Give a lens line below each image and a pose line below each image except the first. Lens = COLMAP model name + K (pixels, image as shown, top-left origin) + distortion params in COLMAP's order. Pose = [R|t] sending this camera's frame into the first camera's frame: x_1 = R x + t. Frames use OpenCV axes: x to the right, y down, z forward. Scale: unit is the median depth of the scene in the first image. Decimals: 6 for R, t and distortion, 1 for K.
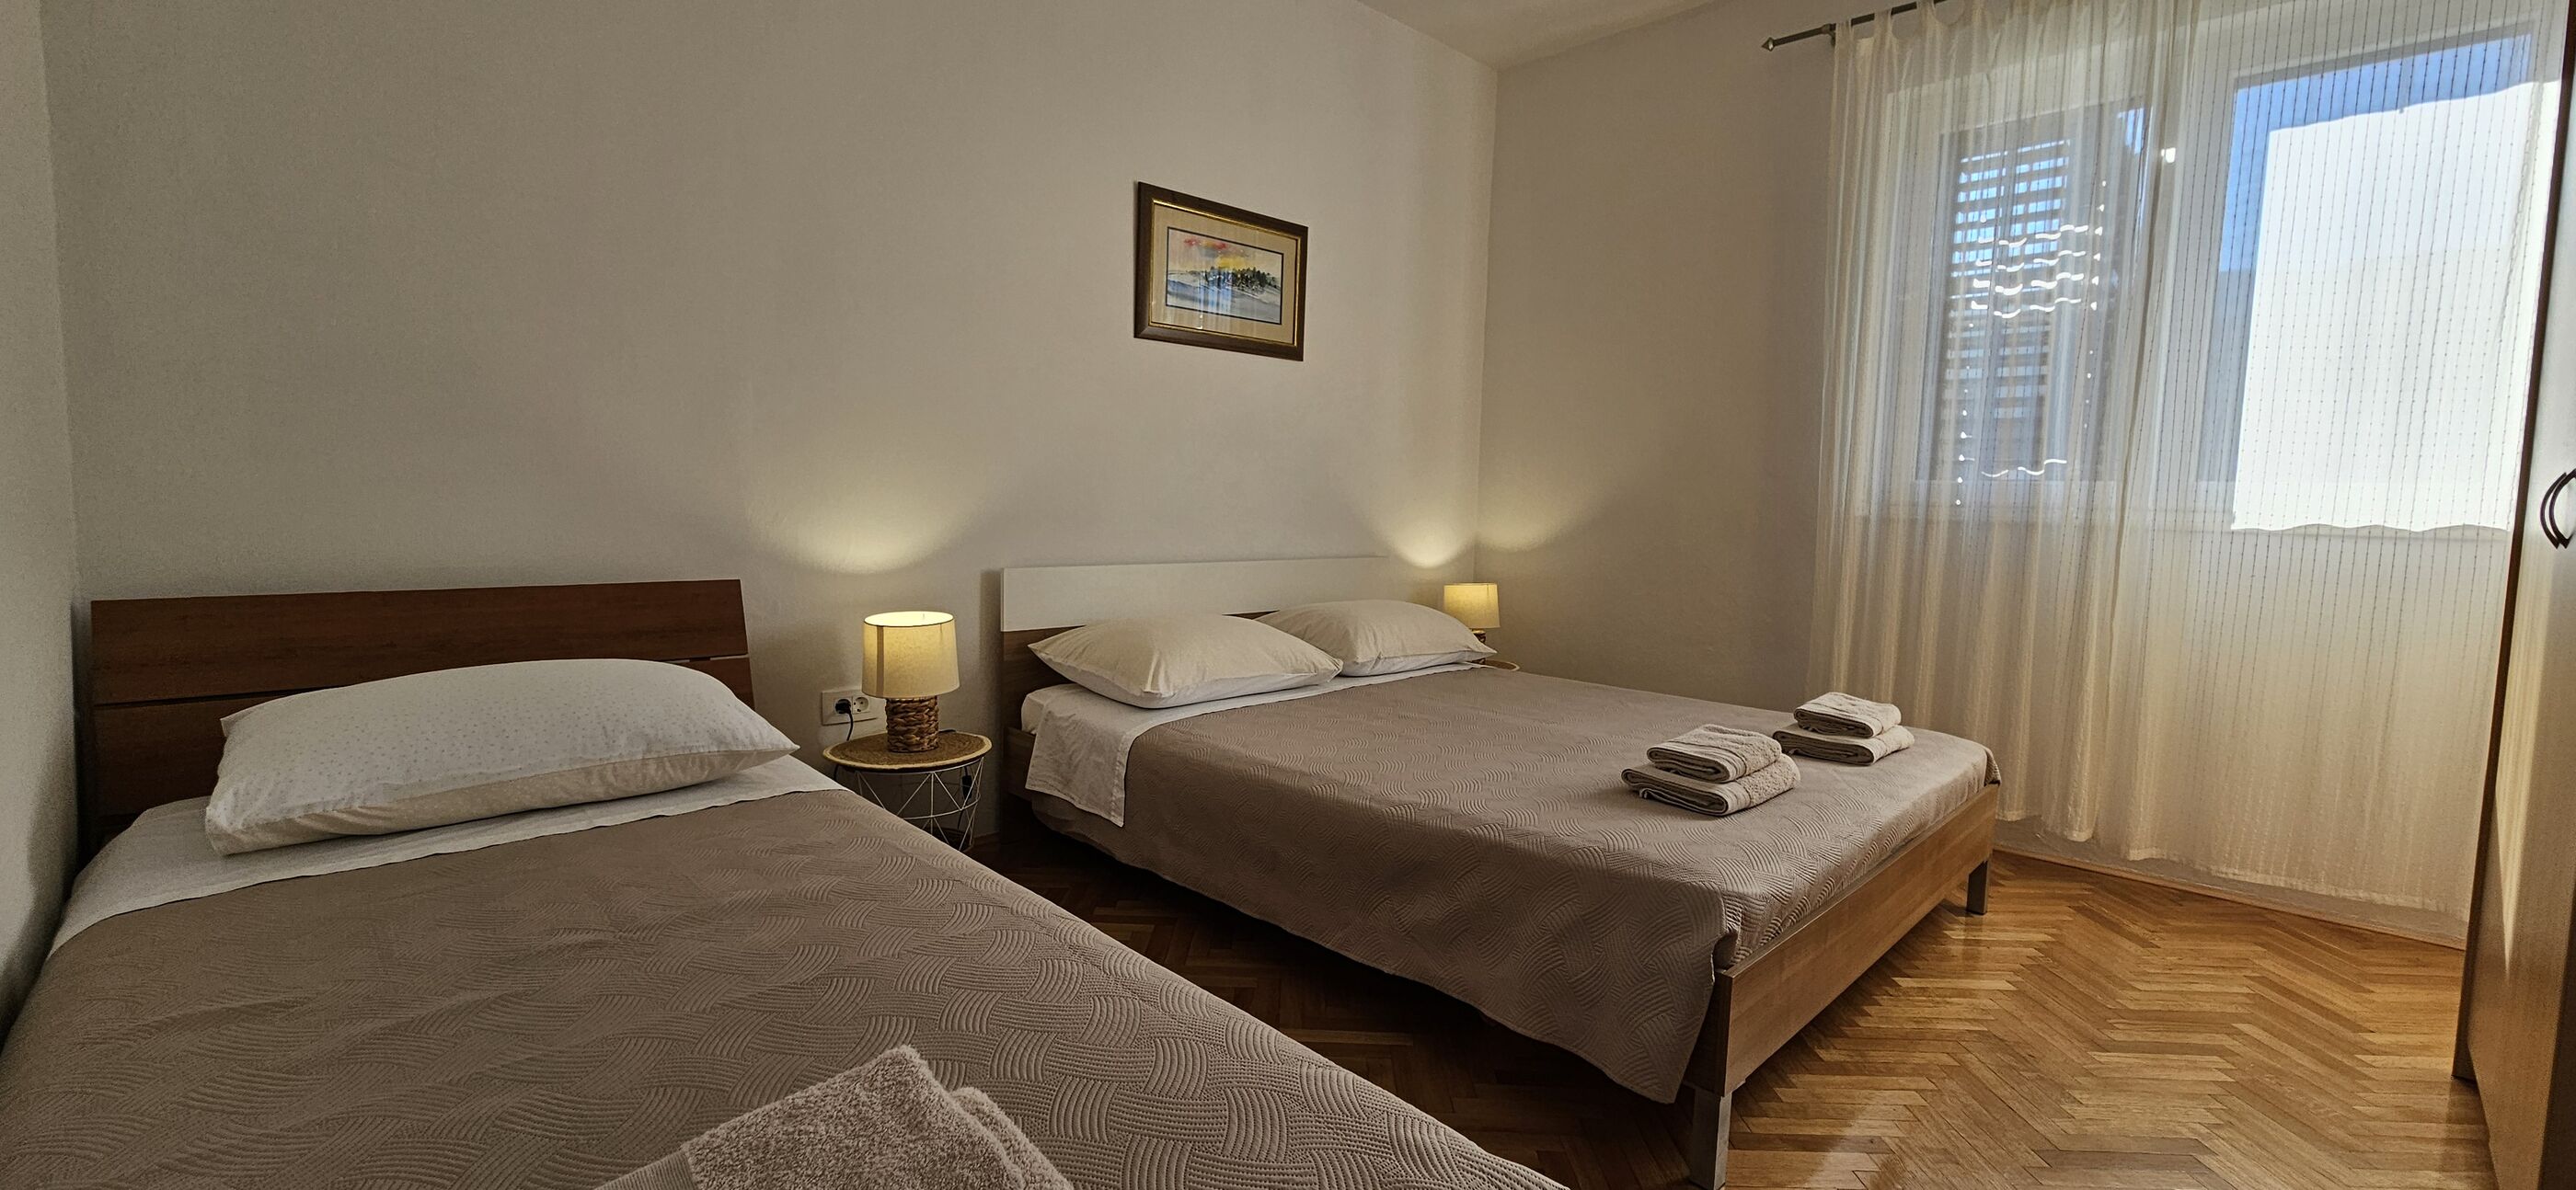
lens RADIAL K [[1052.8, 0, 1284.8], [0, 1052.8, 584.6], [0, 0, 1]] dist [-0.001312, 0.000348]
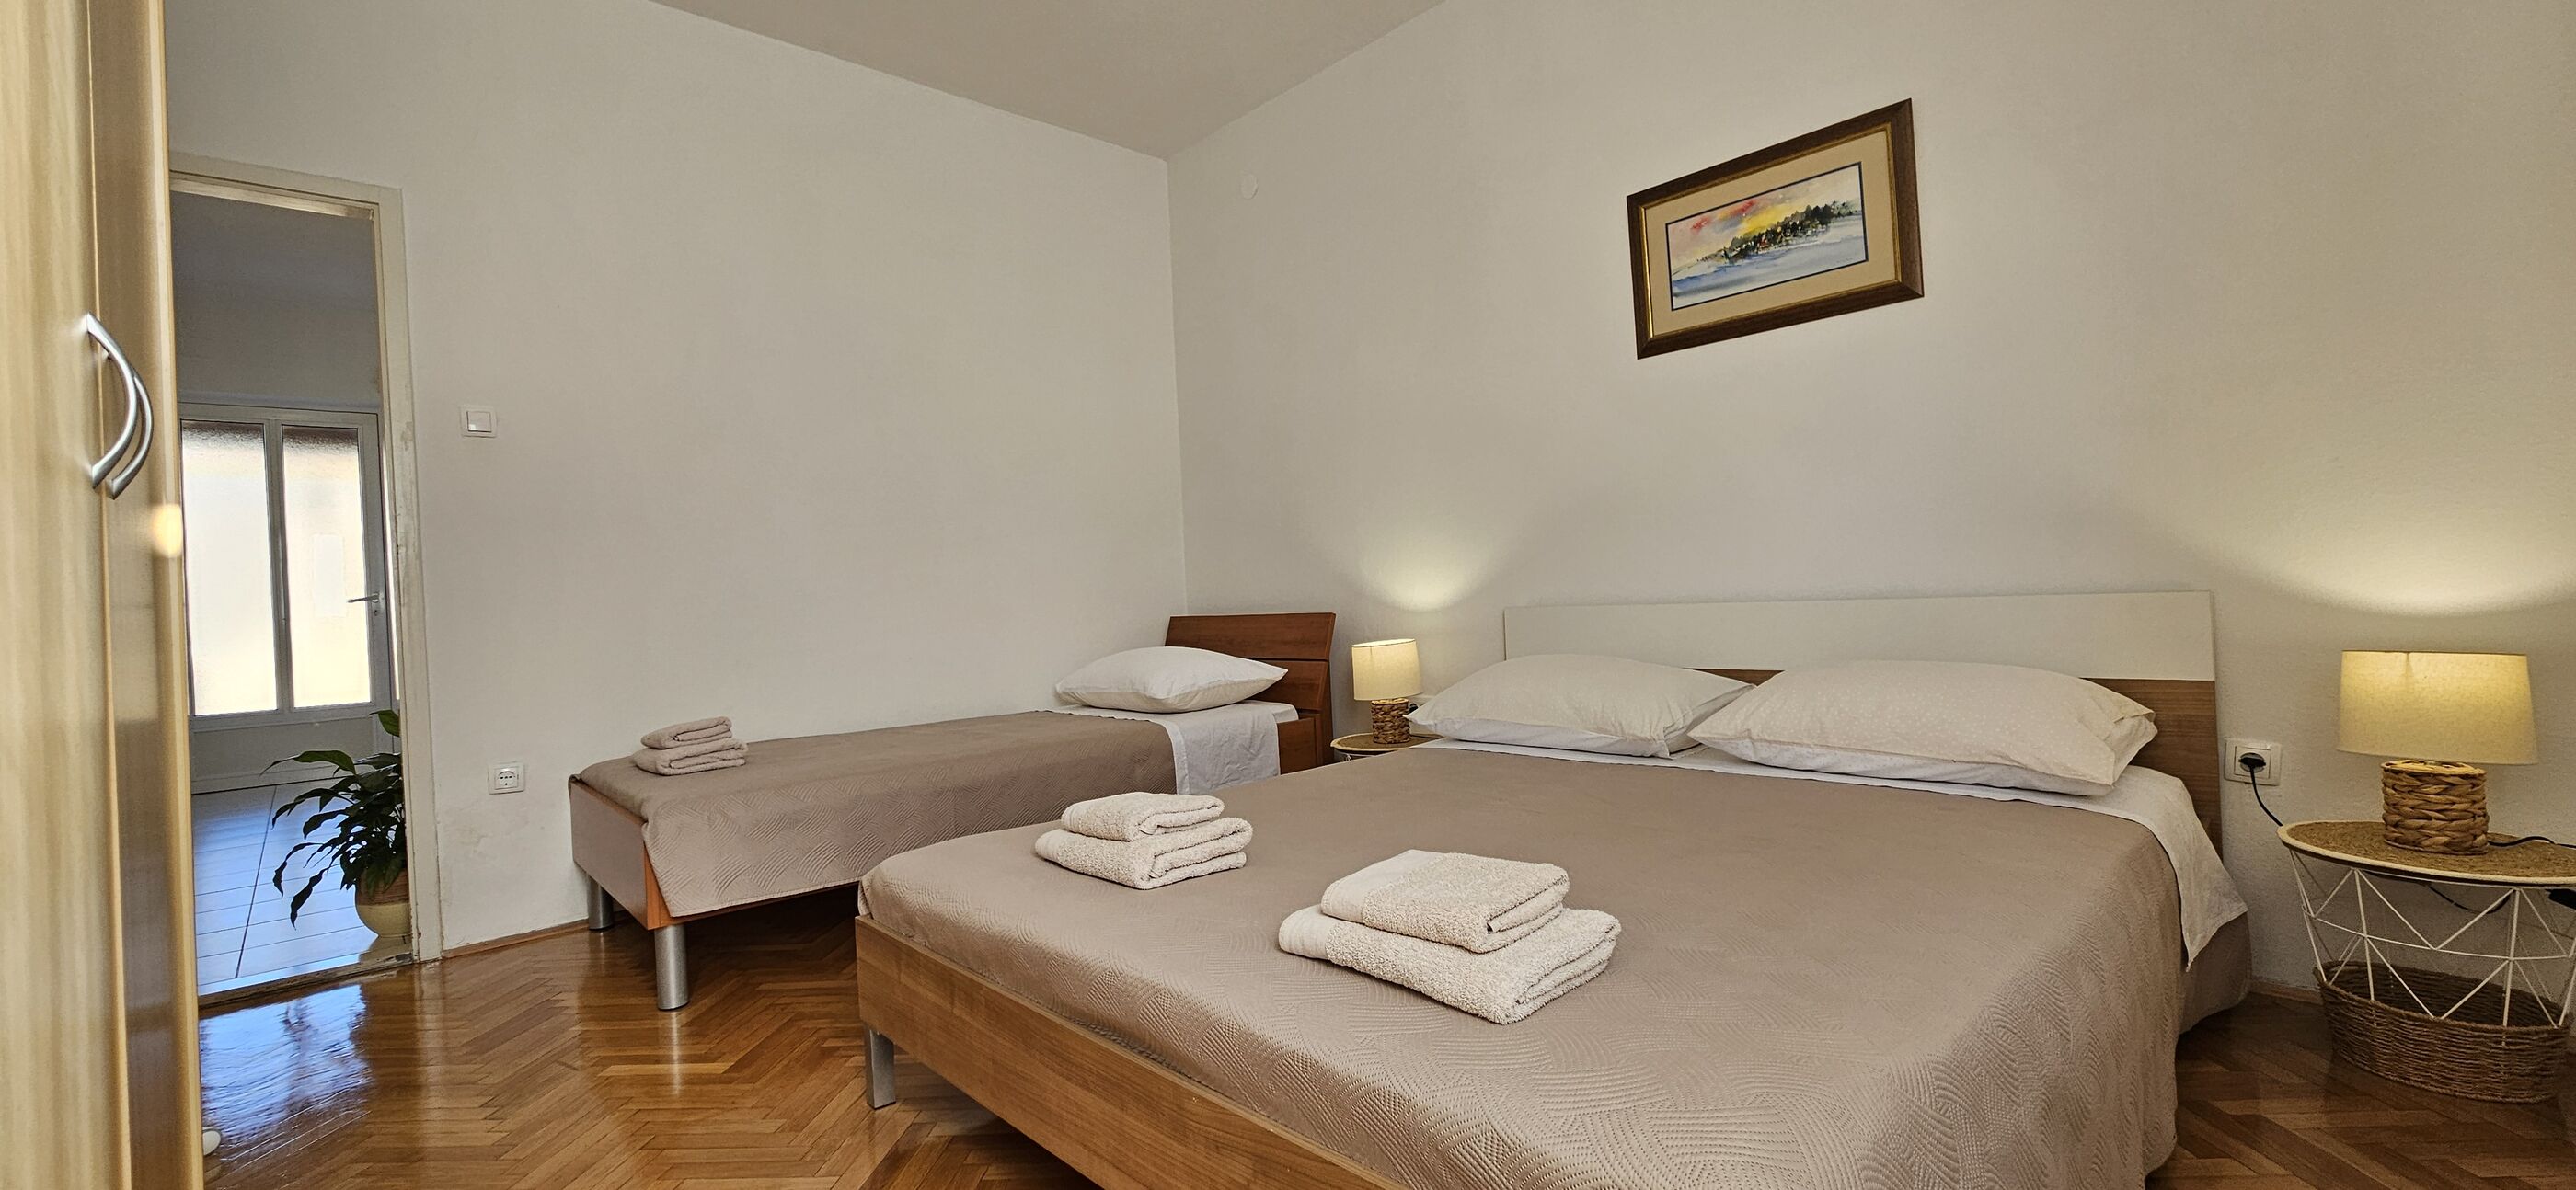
lens RADIAL K [[1052.8, 0, 1284.8], [0, 1052.8, 584.6], [0, 0, 1]] dist [-0.001312, 0.000348]
pose [[-0.028786, 0.008177, -0.999552, 0.761057], [-0.002626, 0.999962, 0.008256, -0.036904], [0.999582, 0.002862, -0.028763, 0.669360]]
